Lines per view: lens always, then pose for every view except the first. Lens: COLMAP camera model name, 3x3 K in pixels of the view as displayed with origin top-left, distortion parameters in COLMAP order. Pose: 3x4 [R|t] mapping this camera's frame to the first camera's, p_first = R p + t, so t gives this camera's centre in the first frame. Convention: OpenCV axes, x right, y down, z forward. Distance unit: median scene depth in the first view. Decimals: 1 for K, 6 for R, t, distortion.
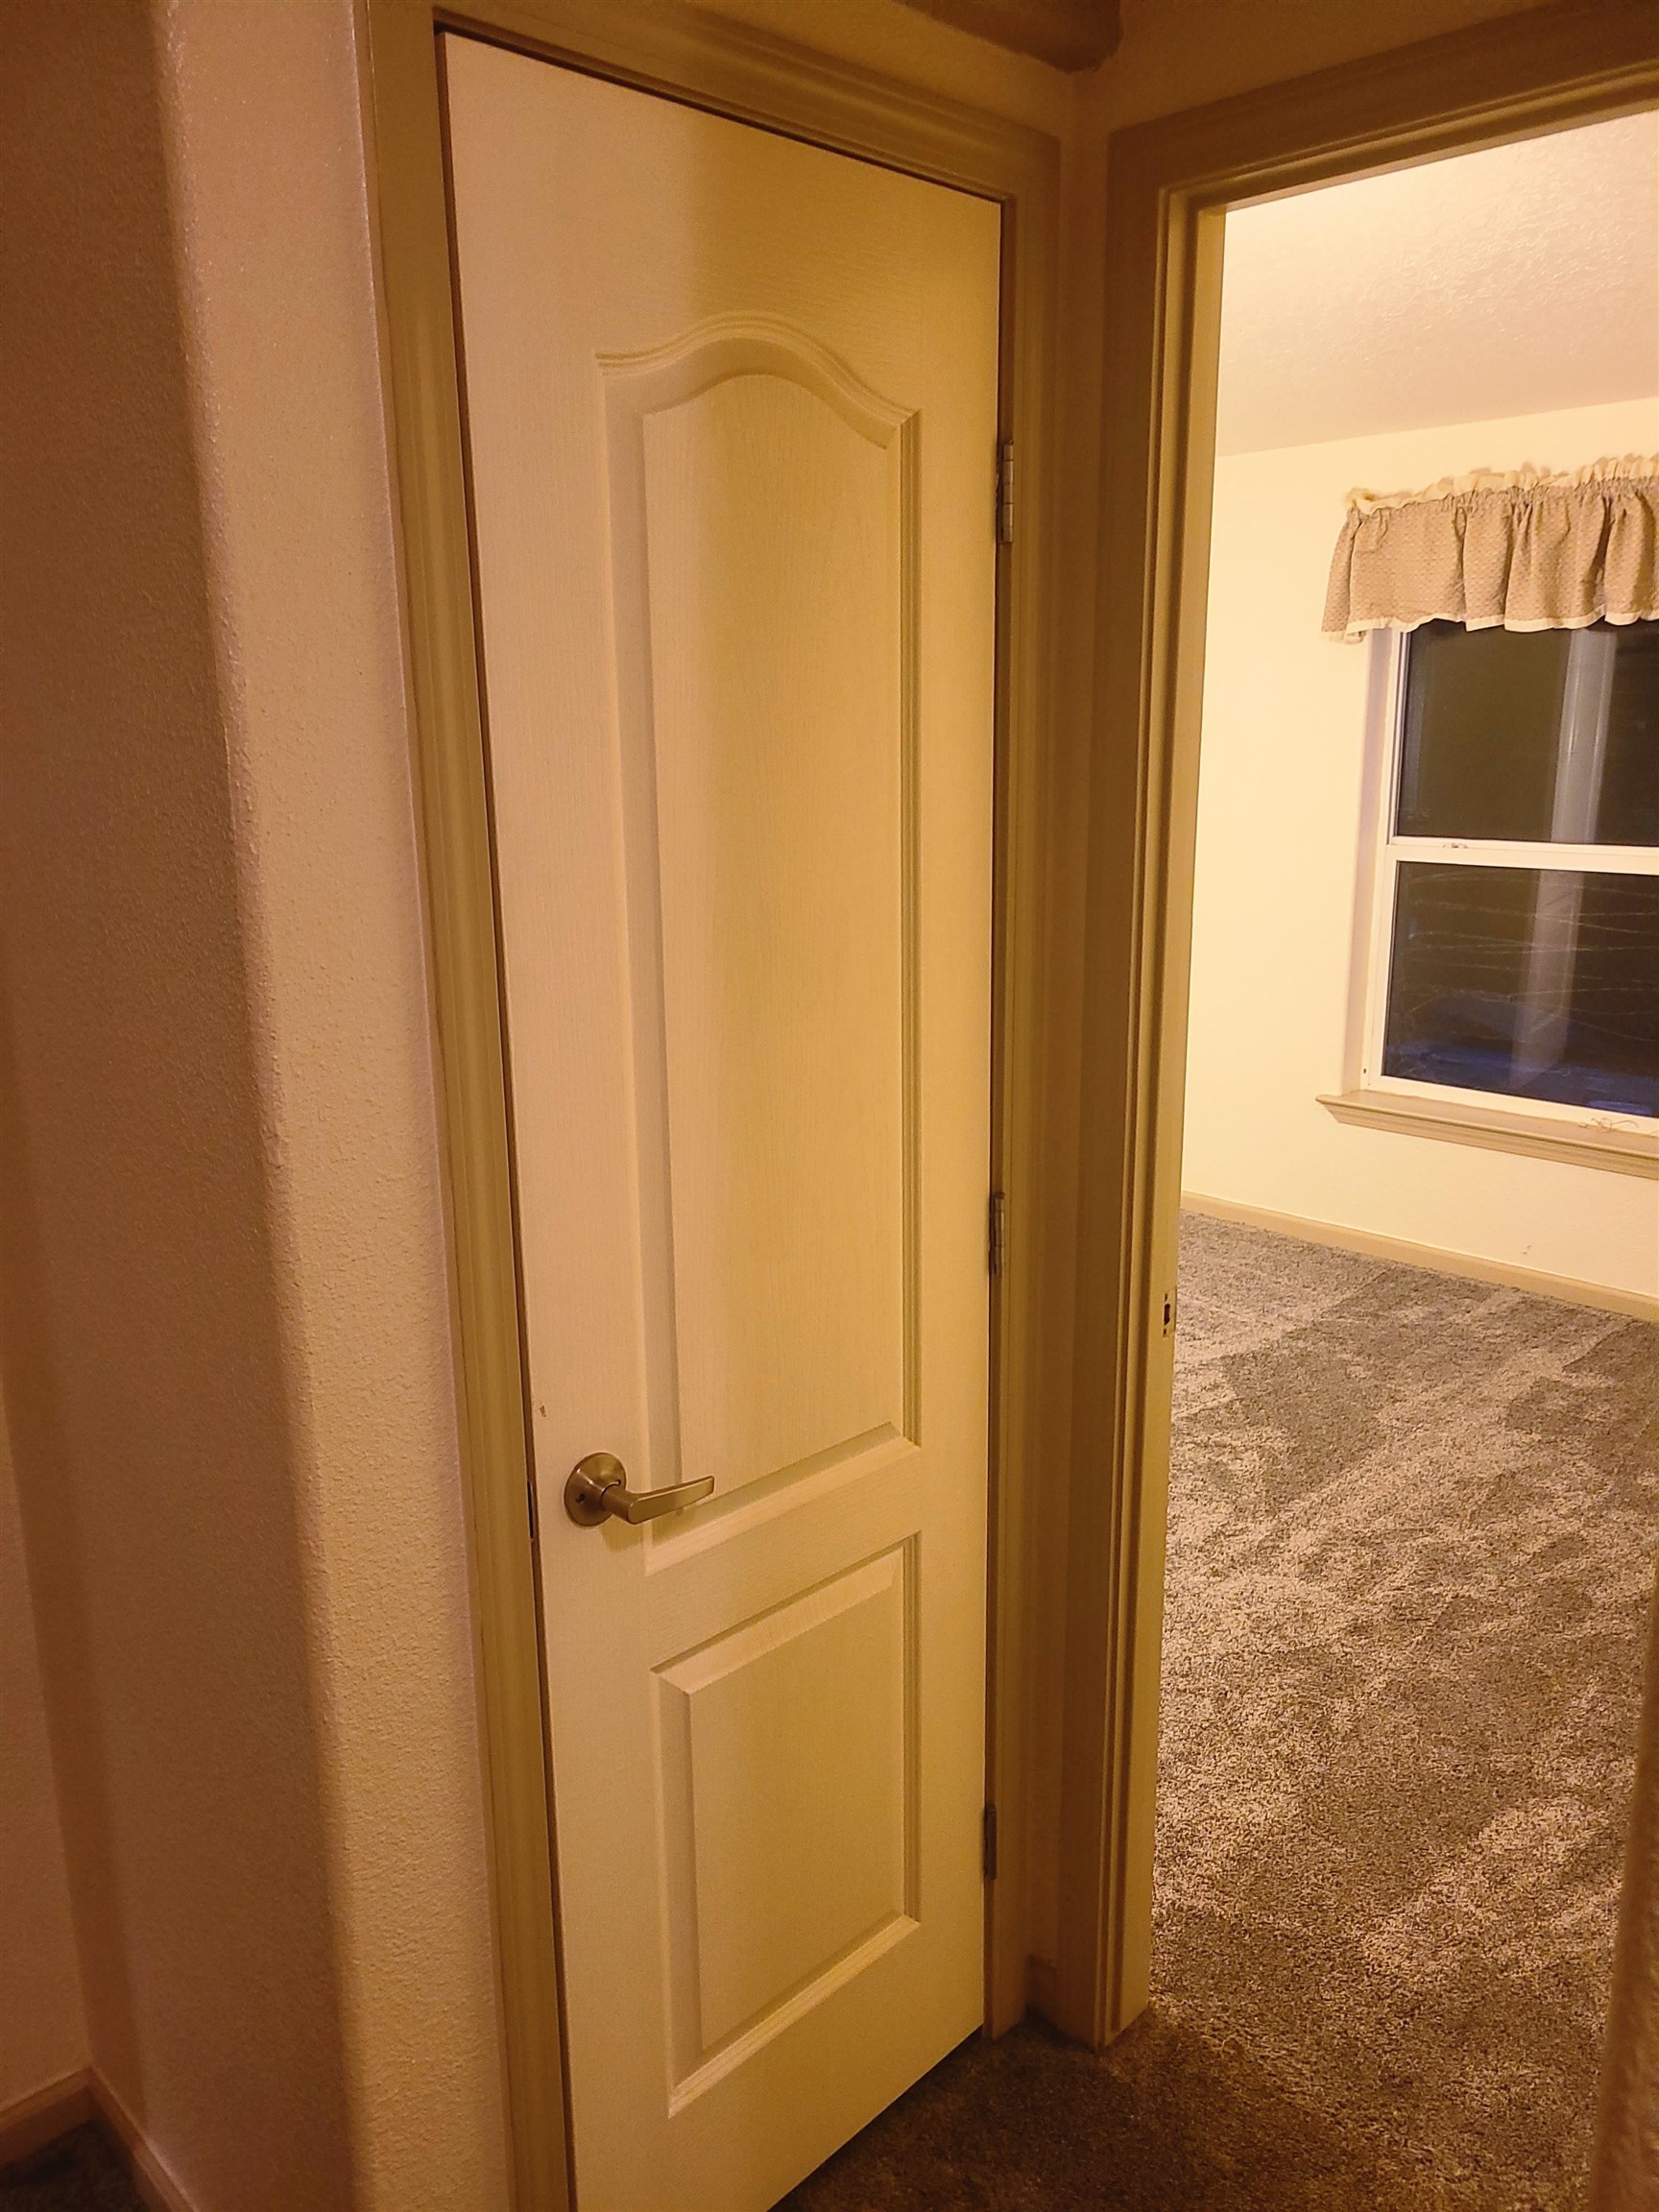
lens RADIAL K [[1701.6, 0, 822.5], [0, 1701.6, 1142.7], [0, 0, 1]] dist [0.059037, -0.045056]
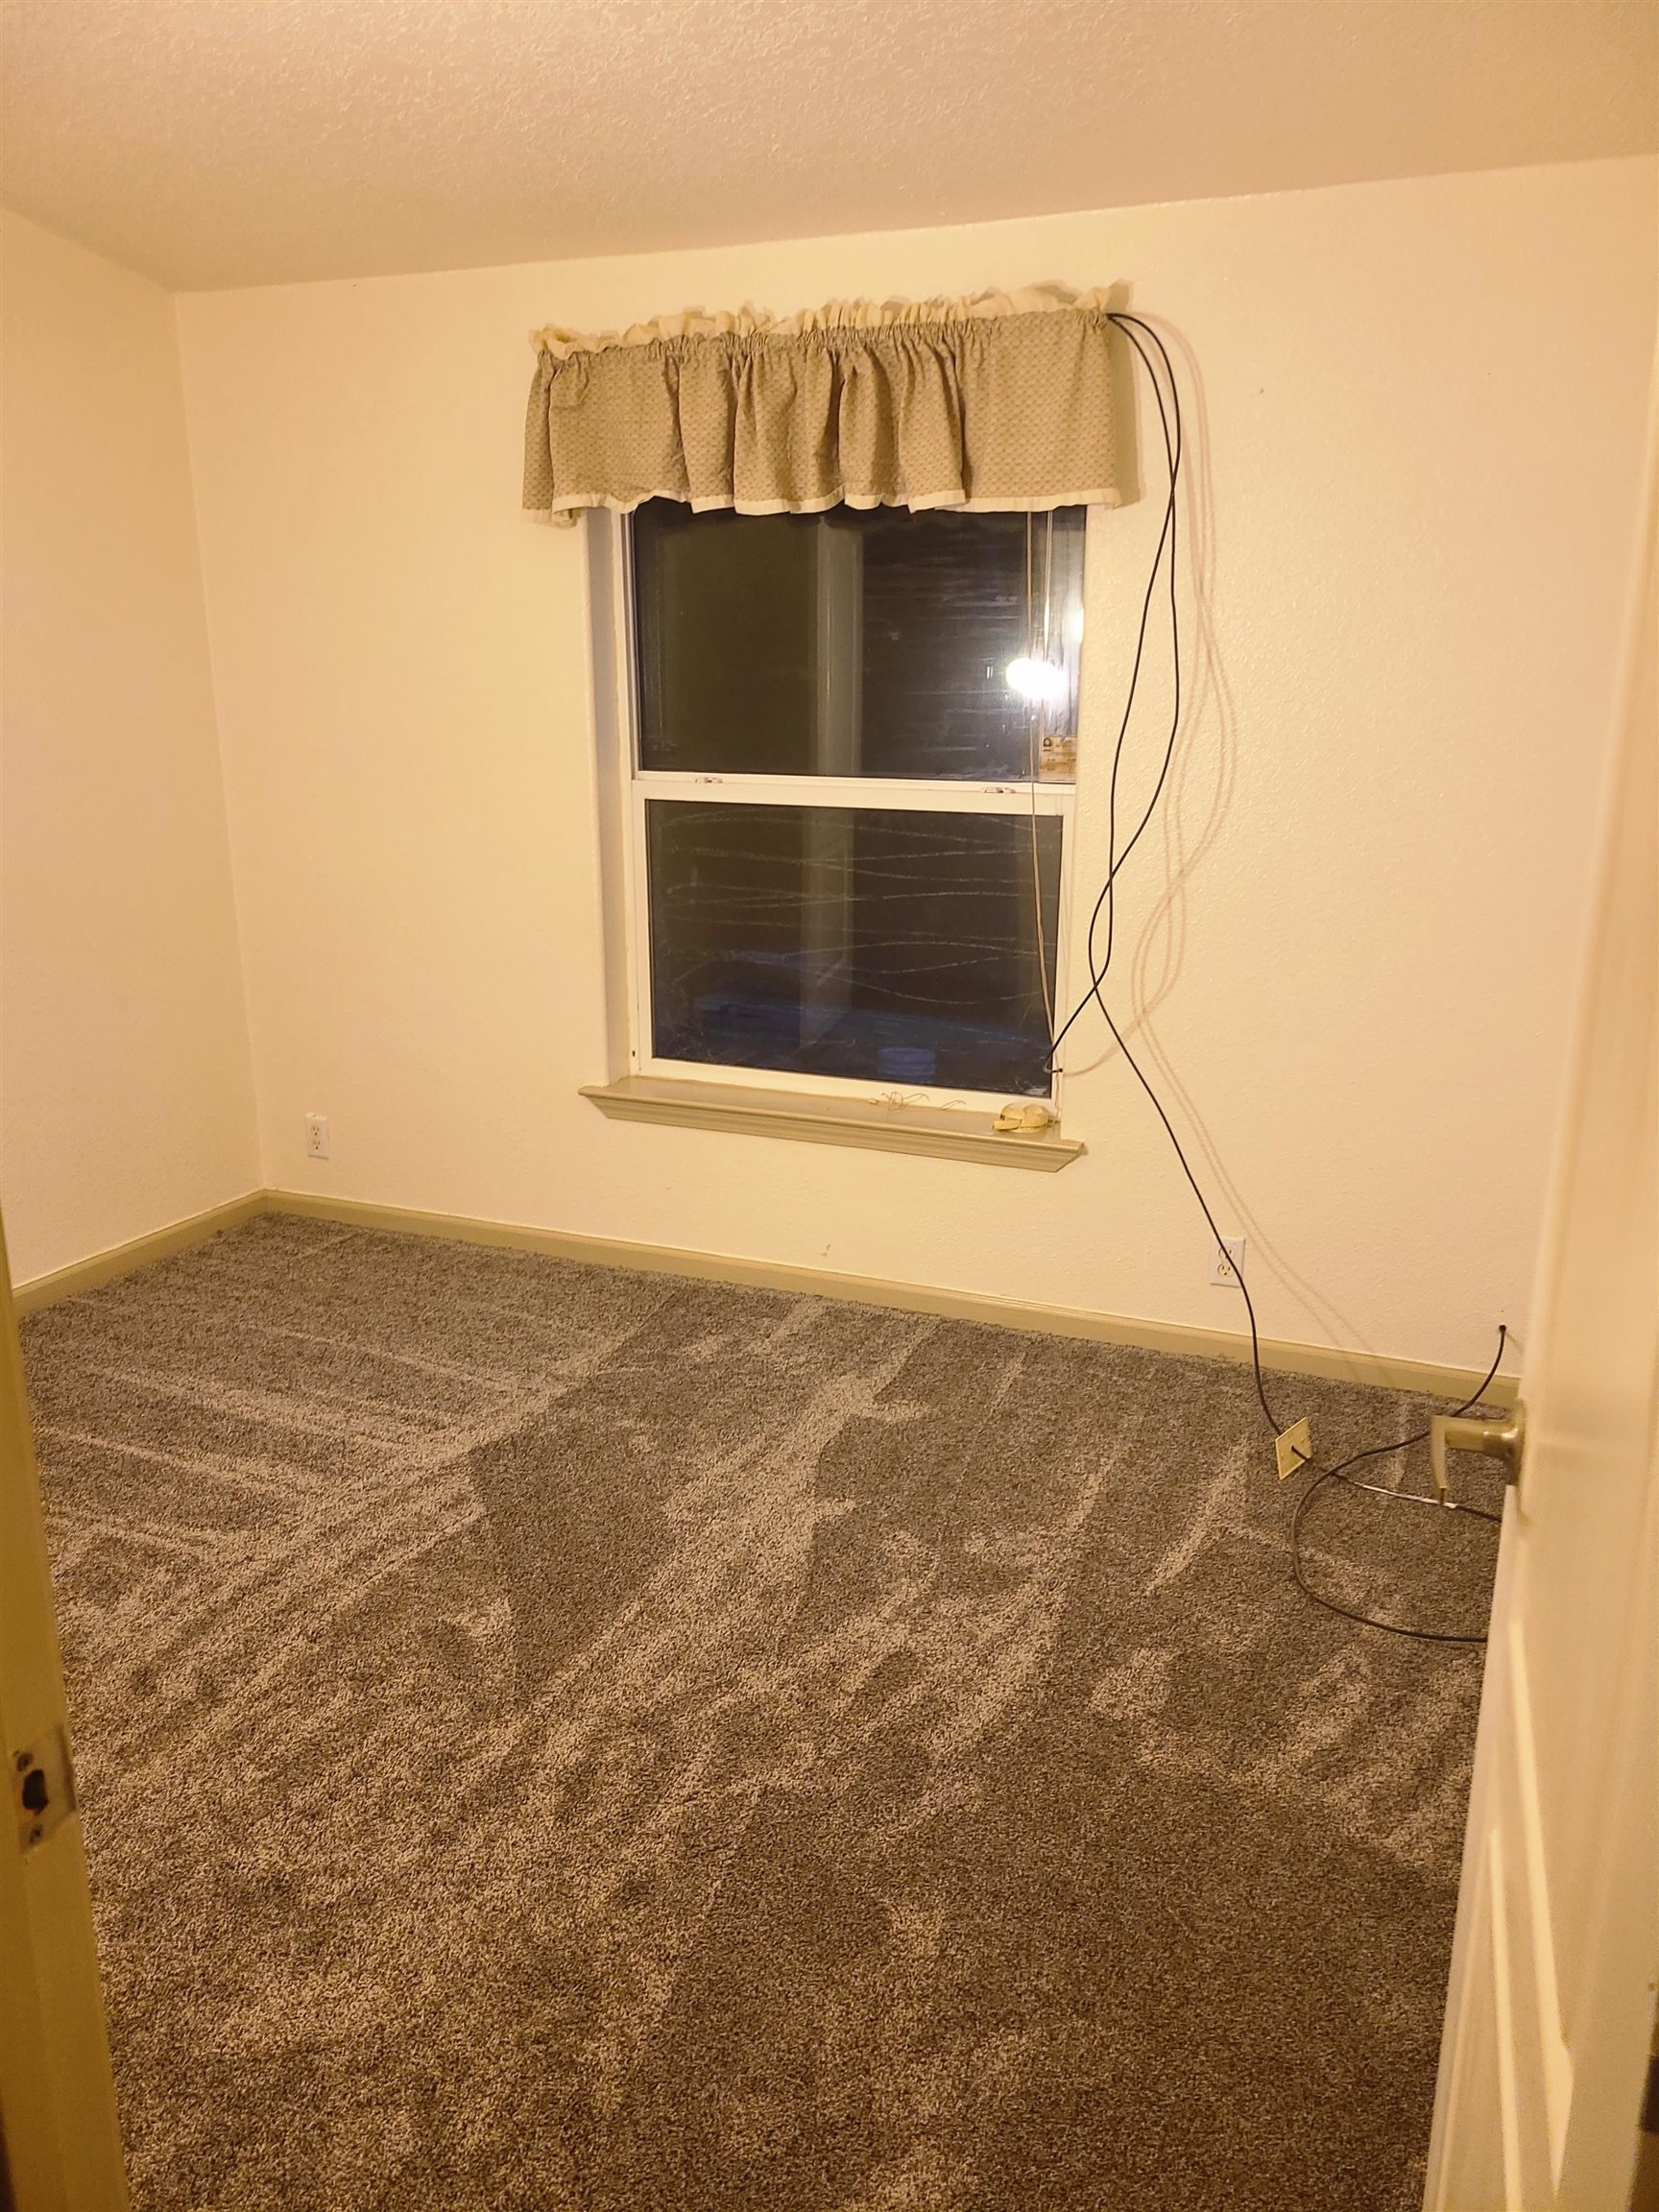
lens RADIAL K [[1701.6, 0, 822.5], [0, 1701.6, 1142.7], [0, 0, 1]] dist [0.059037, -0.045056]
pose [[0.924236, -0.091755, 0.370634, 0.107064], [0.082059, 0.995747, 0.041883, -0.030628], [-0.372900, -0.008296, 0.927834, 0.230023]]
